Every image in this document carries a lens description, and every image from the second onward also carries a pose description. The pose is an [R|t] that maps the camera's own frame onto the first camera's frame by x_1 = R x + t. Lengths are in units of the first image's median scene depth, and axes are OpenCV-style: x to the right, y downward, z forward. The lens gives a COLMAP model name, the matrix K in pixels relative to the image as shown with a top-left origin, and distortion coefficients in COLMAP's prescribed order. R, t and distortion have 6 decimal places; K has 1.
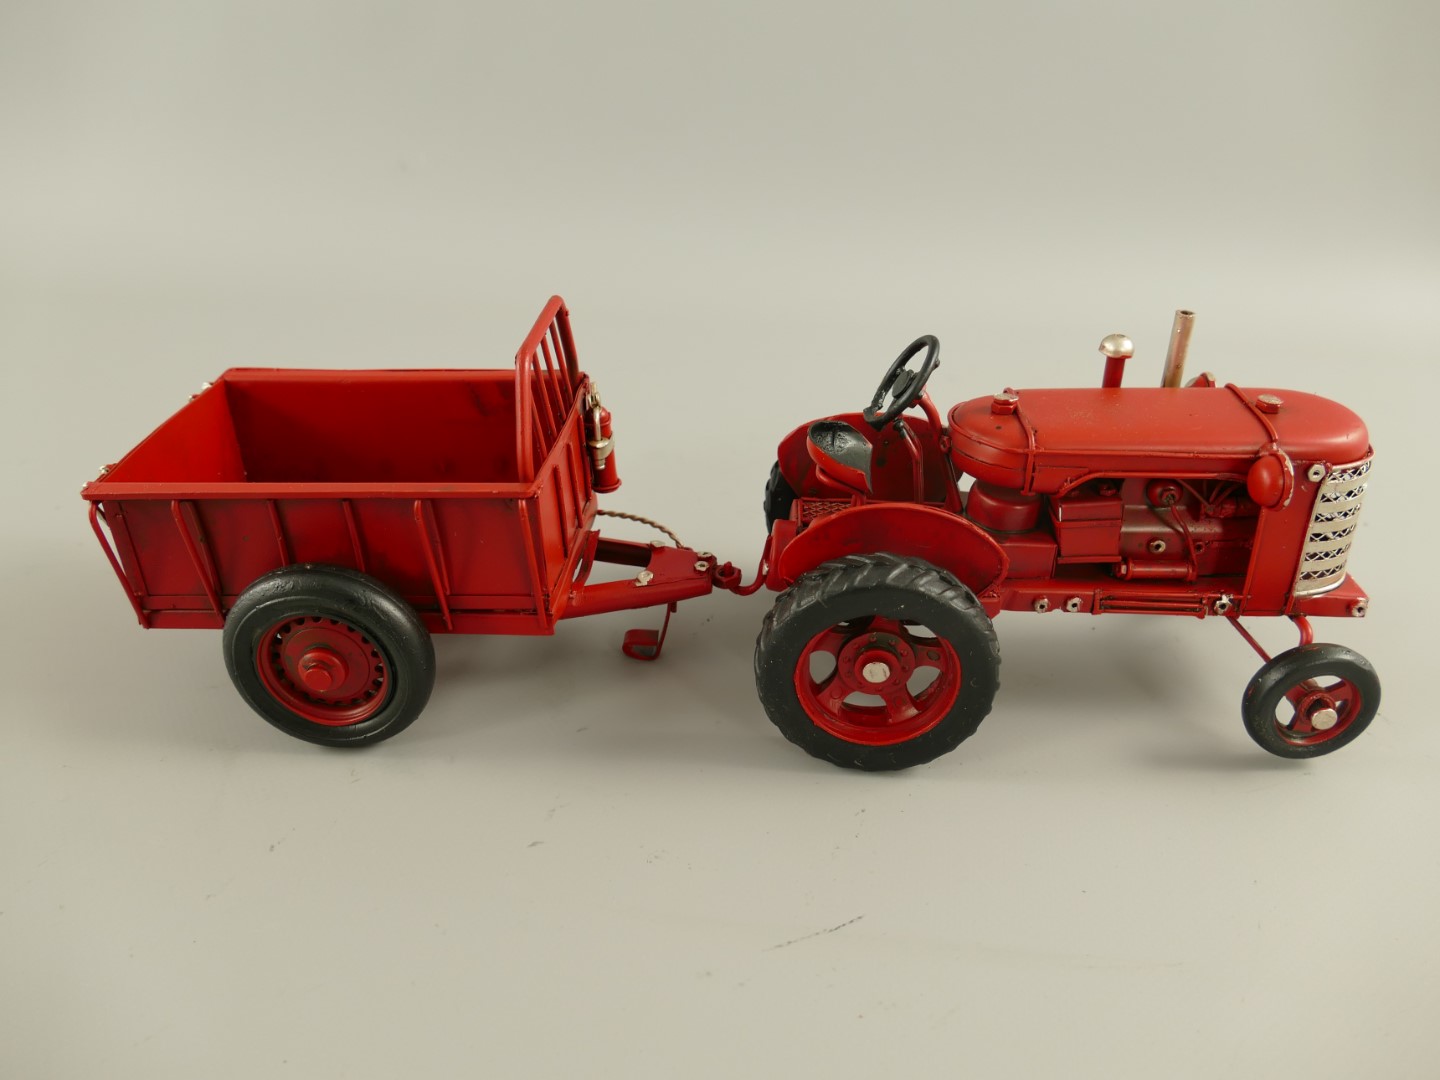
lens RADIAL K [[1154.4, 0, 720.0], [0, 1154.4, 540.0], [0, 0, 1]] dist [-0.006038, 0.000322]
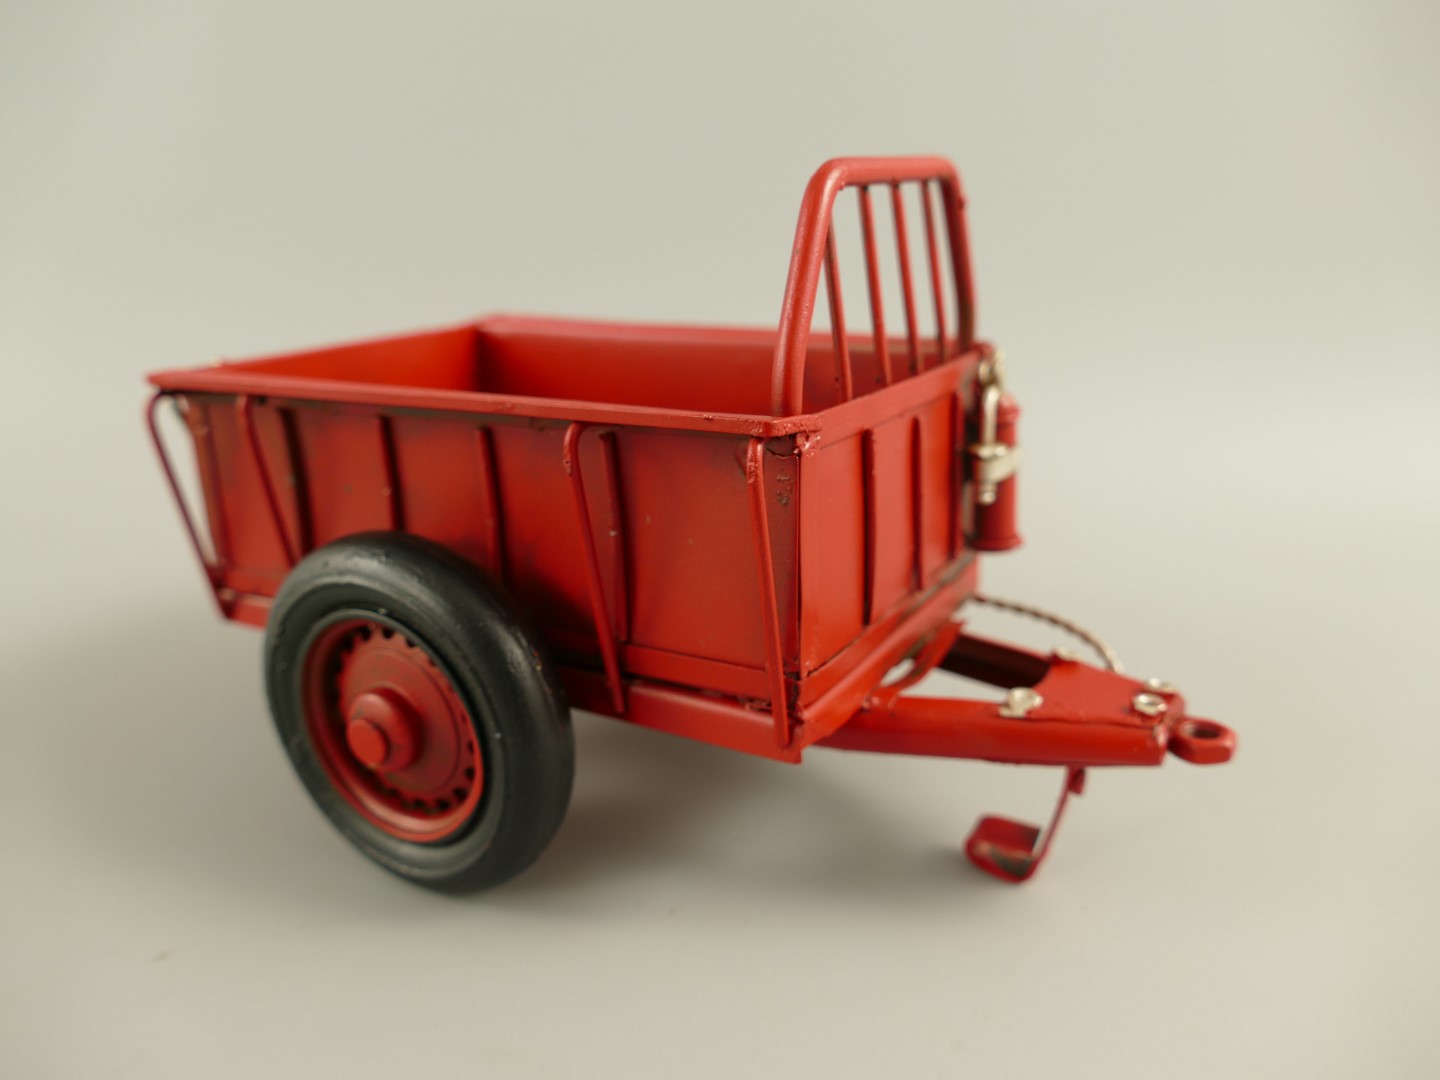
lens RADIAL K [[1154.4, 0, 720.0], [0, 1154.4, 540.0], [0, 0, 1]] dist [-0.006038, 0.000322]
pose [[0.901671, 0.138479, -0.409651, 0.010056], [-0.213558, 0.966350, -0.143390, 0.064774], [0.376009, 0.216775, 0.900903, 0.507799]]
